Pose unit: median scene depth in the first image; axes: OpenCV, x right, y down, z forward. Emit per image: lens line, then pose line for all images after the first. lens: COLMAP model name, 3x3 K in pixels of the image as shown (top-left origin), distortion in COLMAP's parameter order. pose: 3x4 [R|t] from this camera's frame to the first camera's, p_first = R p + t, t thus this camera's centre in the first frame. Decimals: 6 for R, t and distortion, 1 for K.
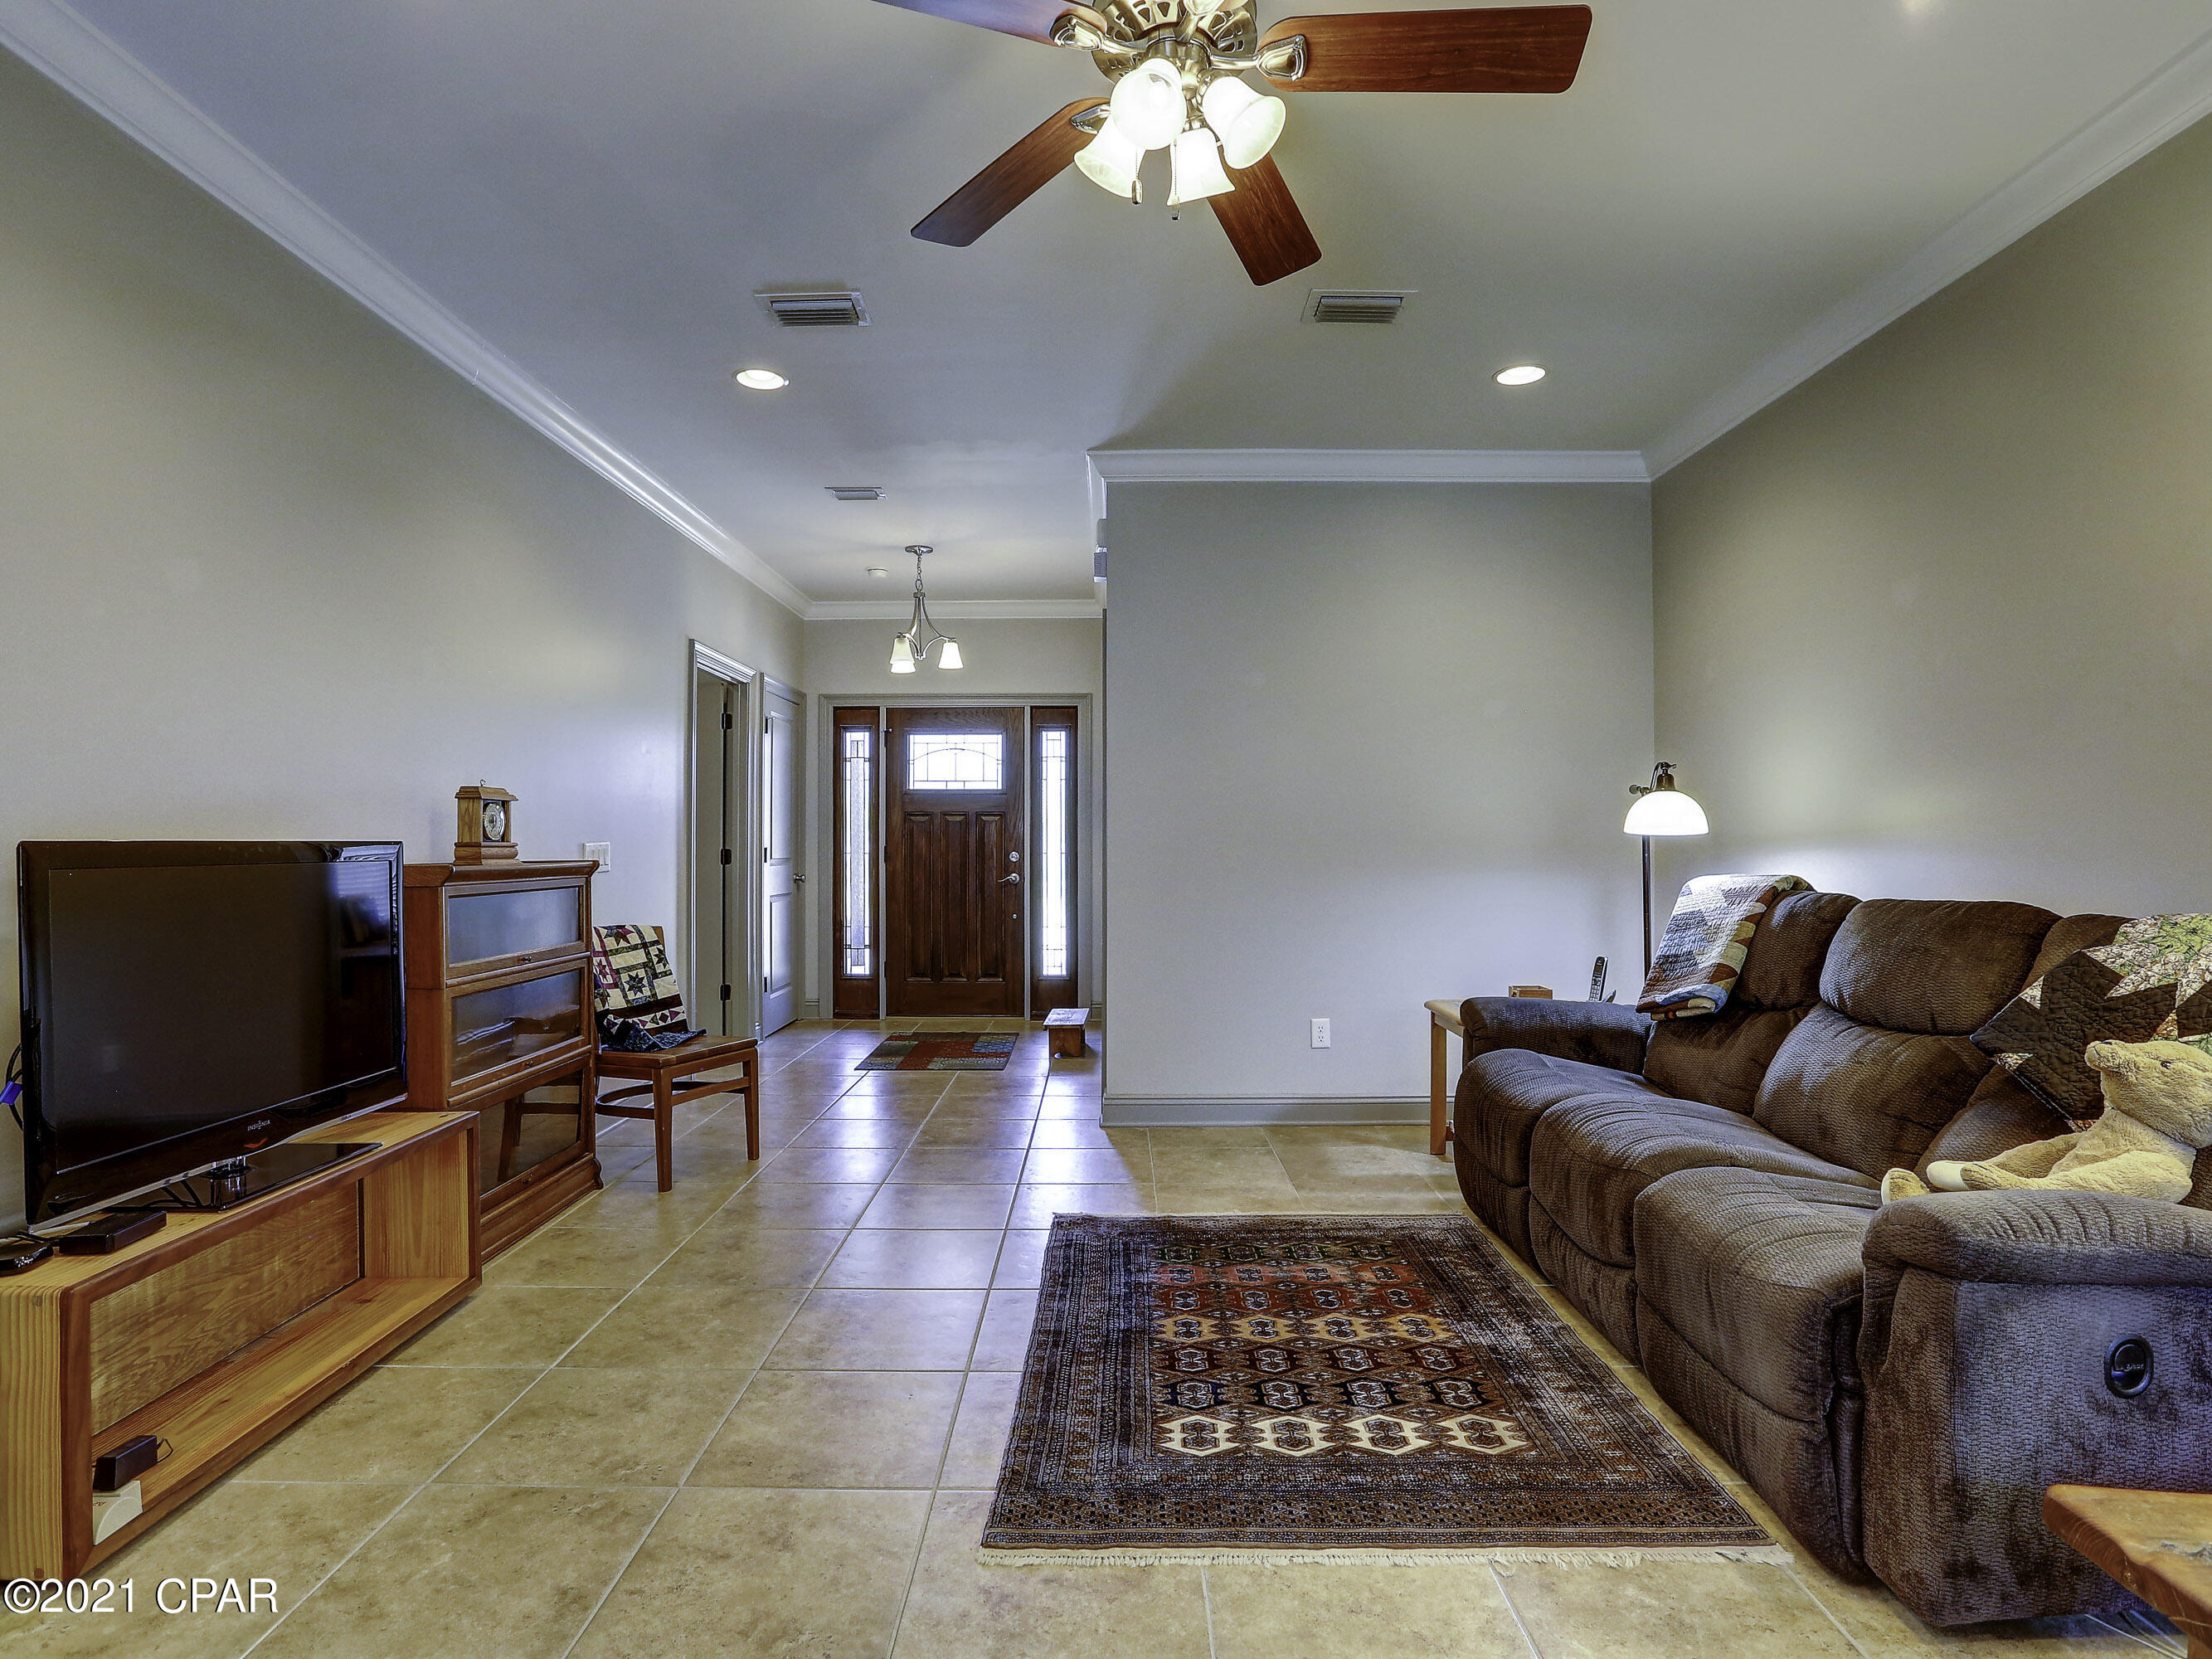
lens RADIAL K [[1147.9, 0, 1103.3], [0, 1147.9, 830.9], [0, 0, 1]] dist [-0.044527, 0.016945]
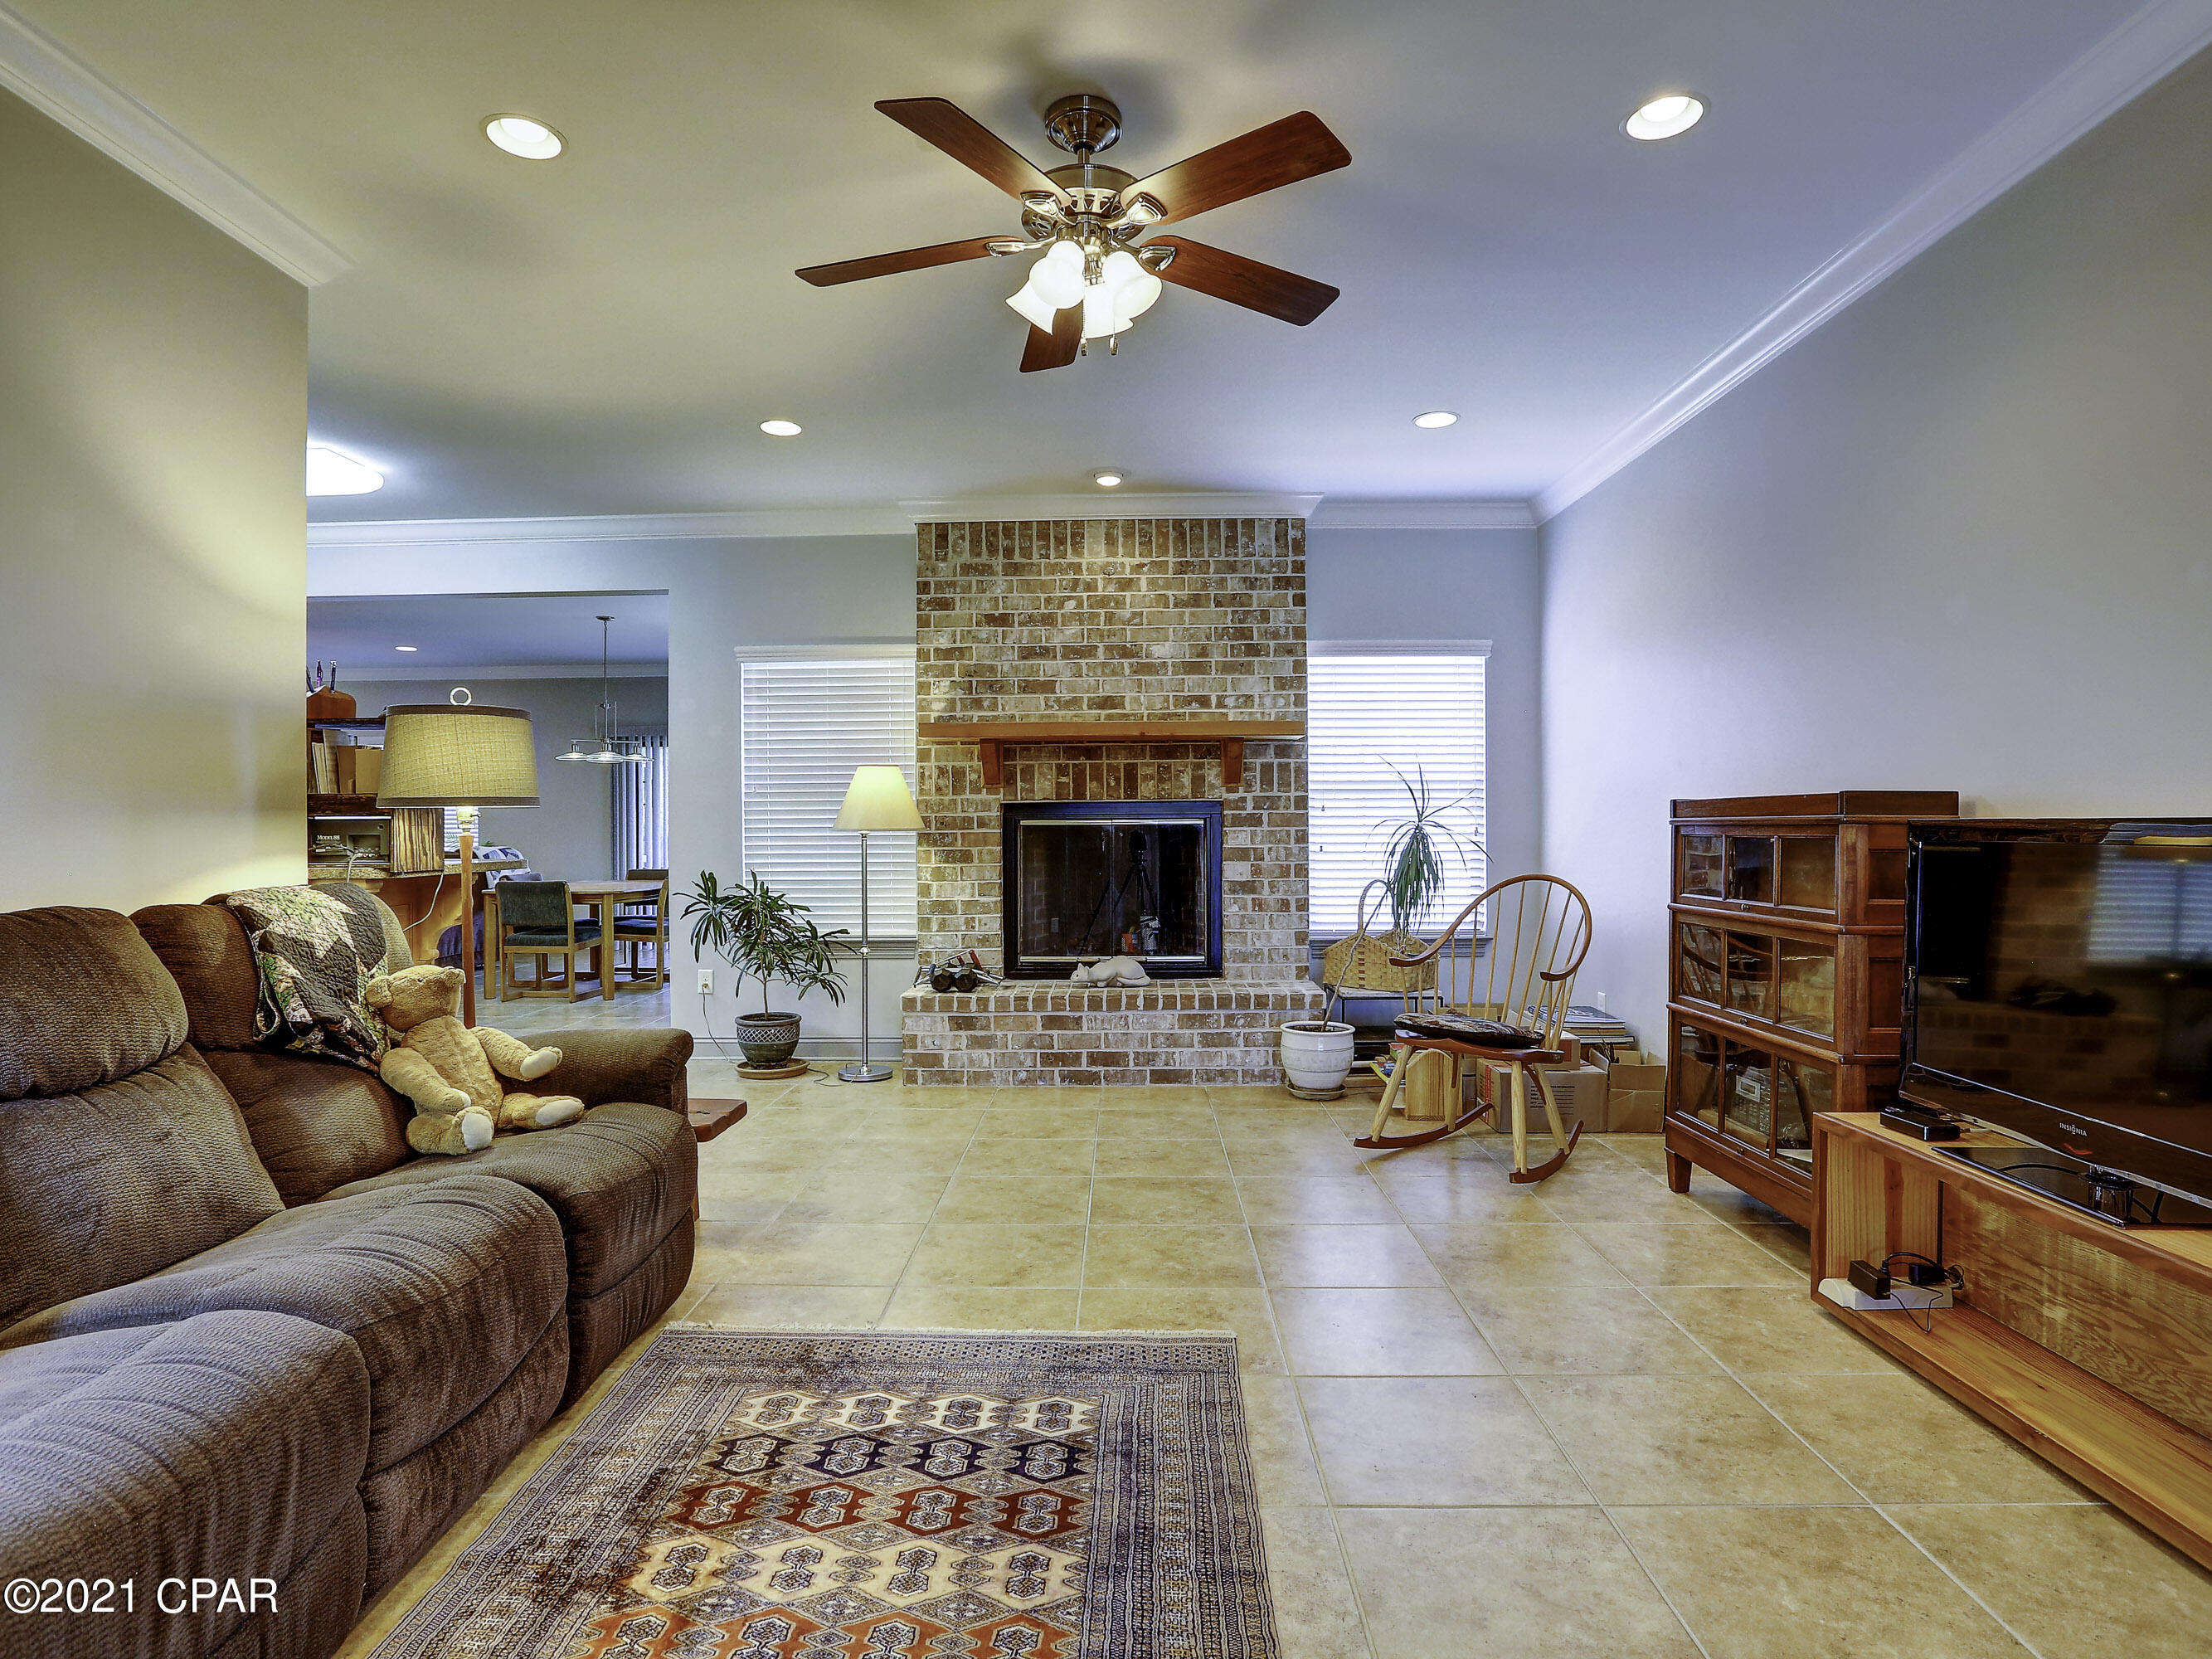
lens RADIAL K [[1147.9, 0, 1105.0], [0, 1147.9, 831.0], [0, 0, 1]] dist [-0.044527, 0.016945]
pose [[-0.999912, 0.007077, 0.011255, 0.024109], [0.007057, 0.999973, -0.001794, 0.015013], [-0.011267, -0.001714, -0.999935, 1.913823]]
